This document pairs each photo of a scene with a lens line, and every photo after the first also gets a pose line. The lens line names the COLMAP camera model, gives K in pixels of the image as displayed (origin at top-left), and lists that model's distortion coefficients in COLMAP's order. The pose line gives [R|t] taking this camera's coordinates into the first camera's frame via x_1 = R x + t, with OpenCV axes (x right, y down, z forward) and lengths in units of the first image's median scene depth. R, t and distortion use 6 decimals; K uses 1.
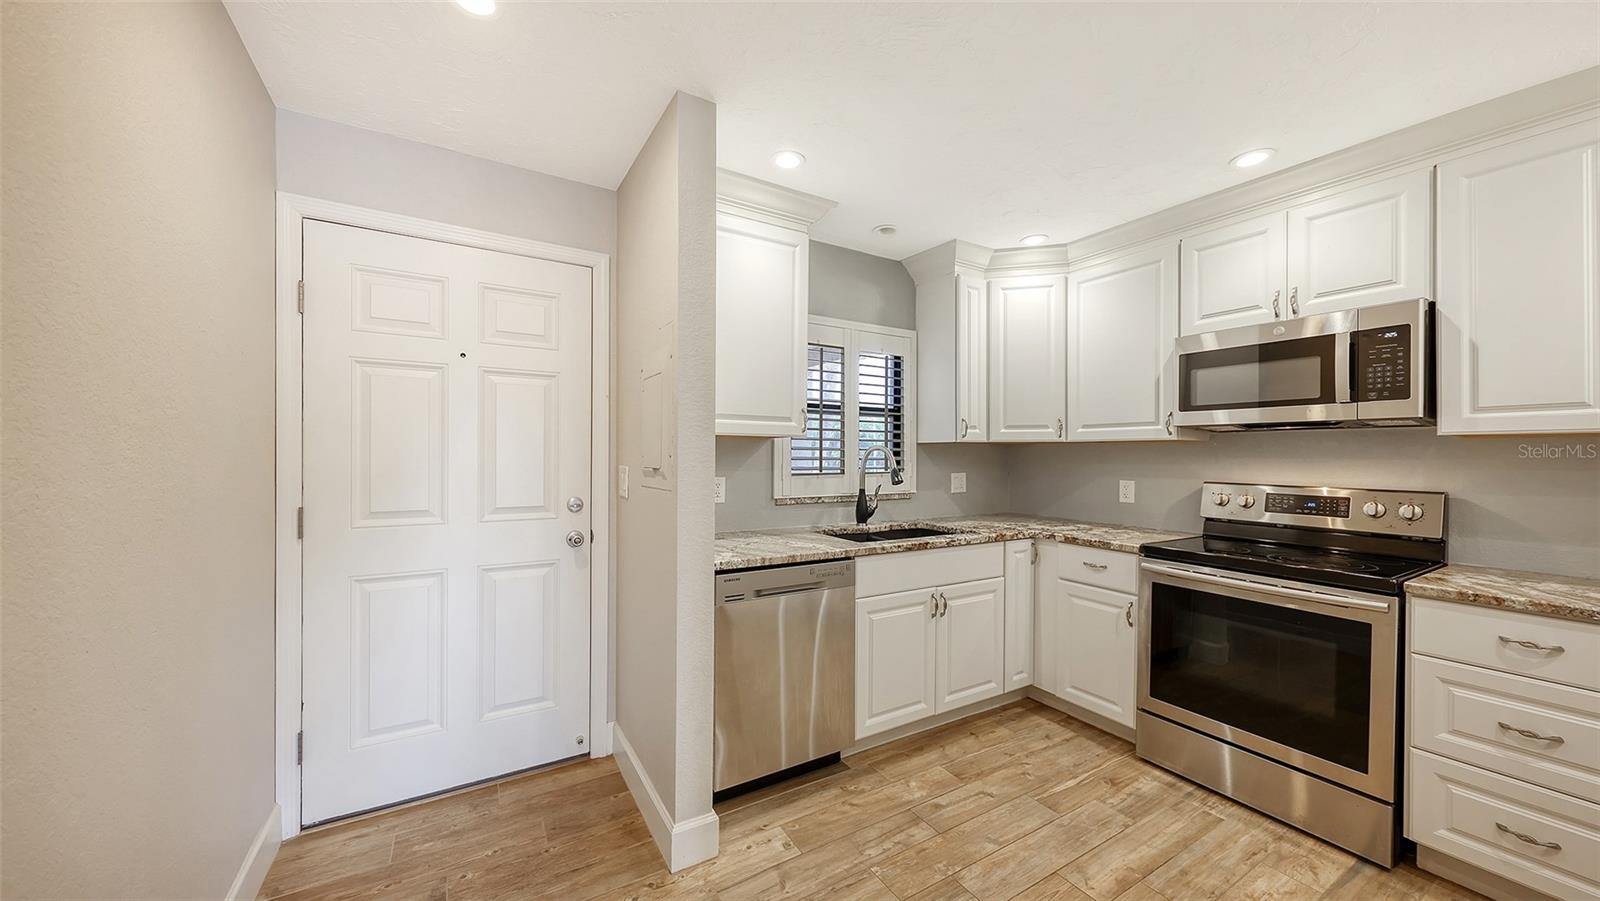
lens RADIAL K [[557.1, 0, 791.7], [0, 557.1, 437.1], [0, 0, 1]] dist [0.005654, -0.000981]
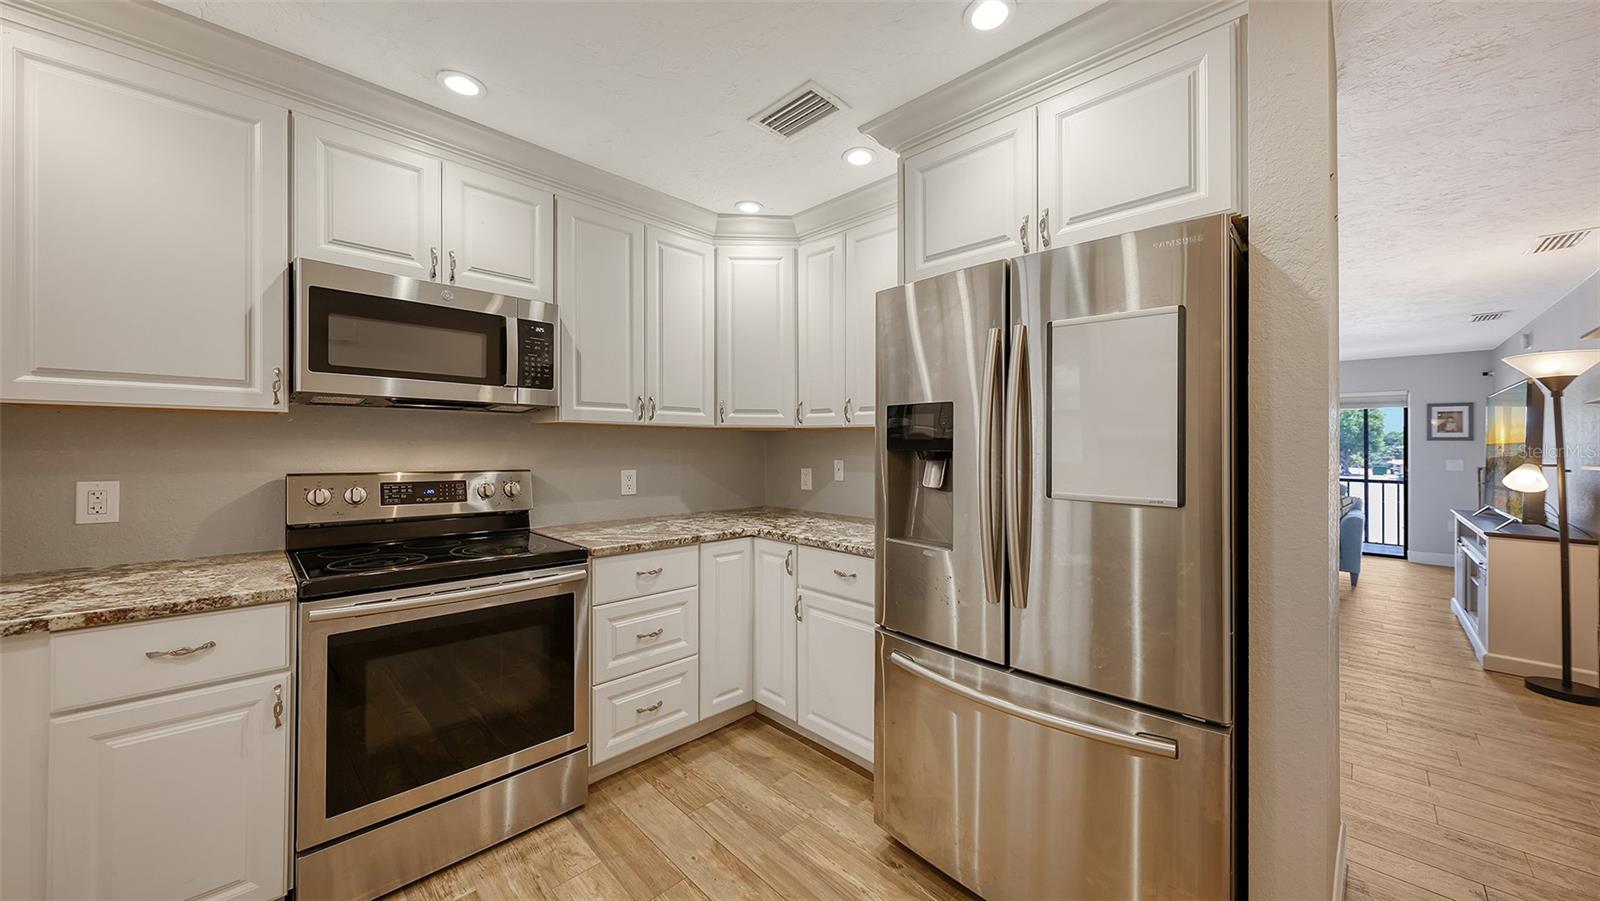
lens RADIAL K [[557.1, 0, 806.3], [0, 557.1, 435.2], [0, 0, 1]] dist [0.005654, -0.000981]
pose [[-0.246364, 0.006186, 0.969158, -0.101196], [-0.043831, 0.998885, -0.017517, 0.017064], [-0.968186, -0.046794, -0.245819, 0.603200]]
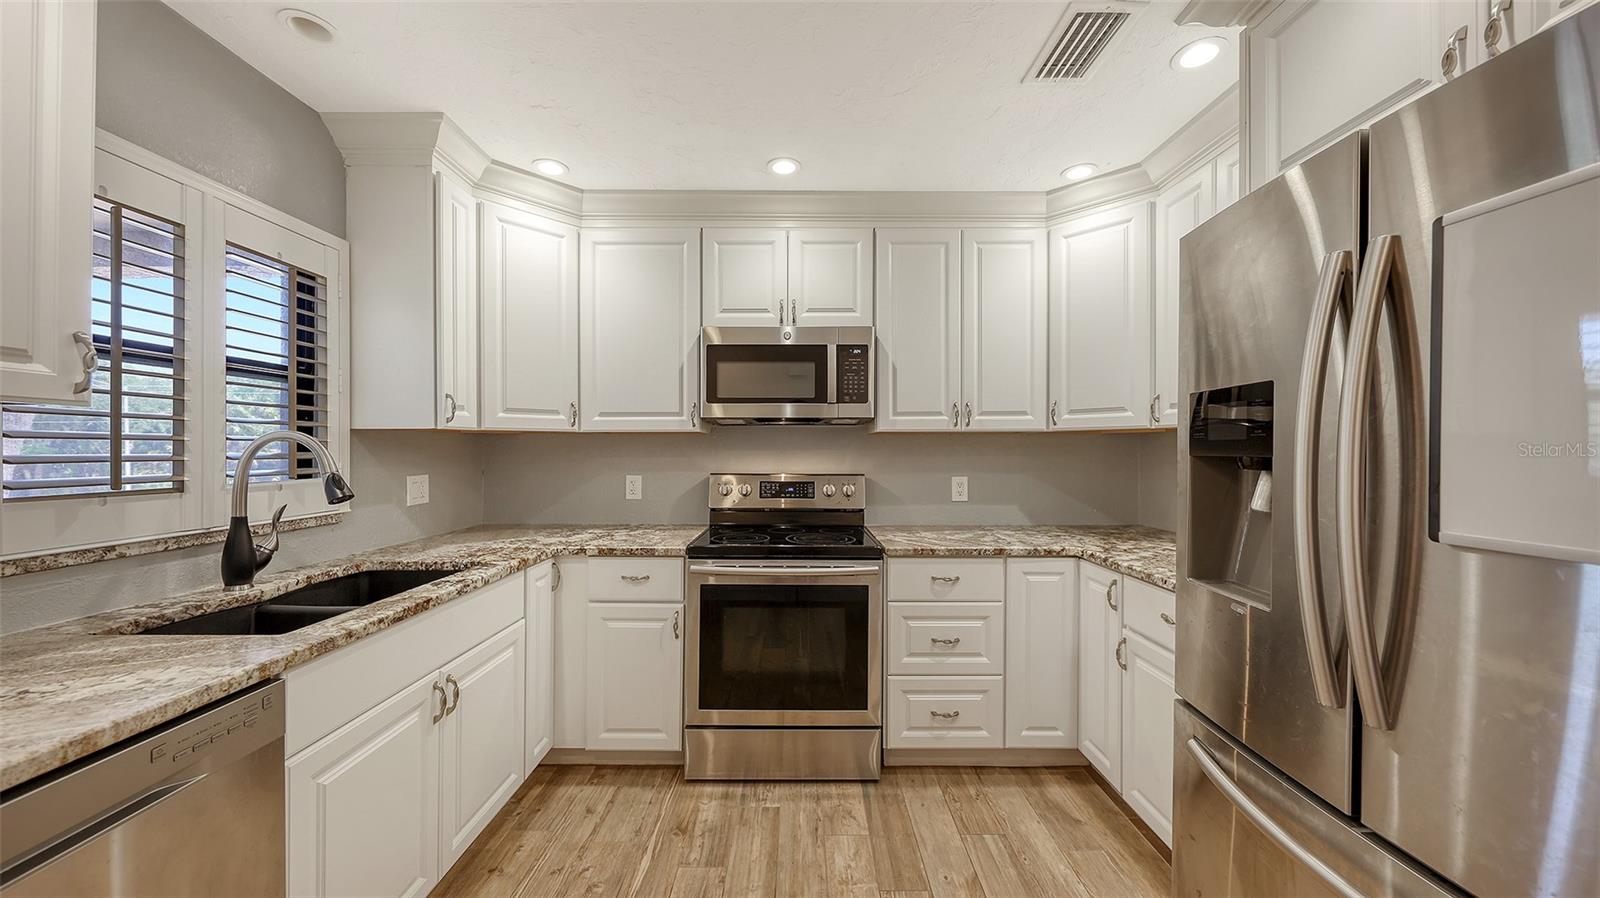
lens RADIAL K [[557.1, 0, 800.0], [0, 557.1, 445.6], [0, 0, 1]] dist [0.005654, -0.000981]
pose [[0.513264, -0.000697, 0.858230, -0.058709], [-0.023316, 0.999619, 0.014756, 0.010761], [-0.857914, -0.027584, 0.513052, 0.368404]]
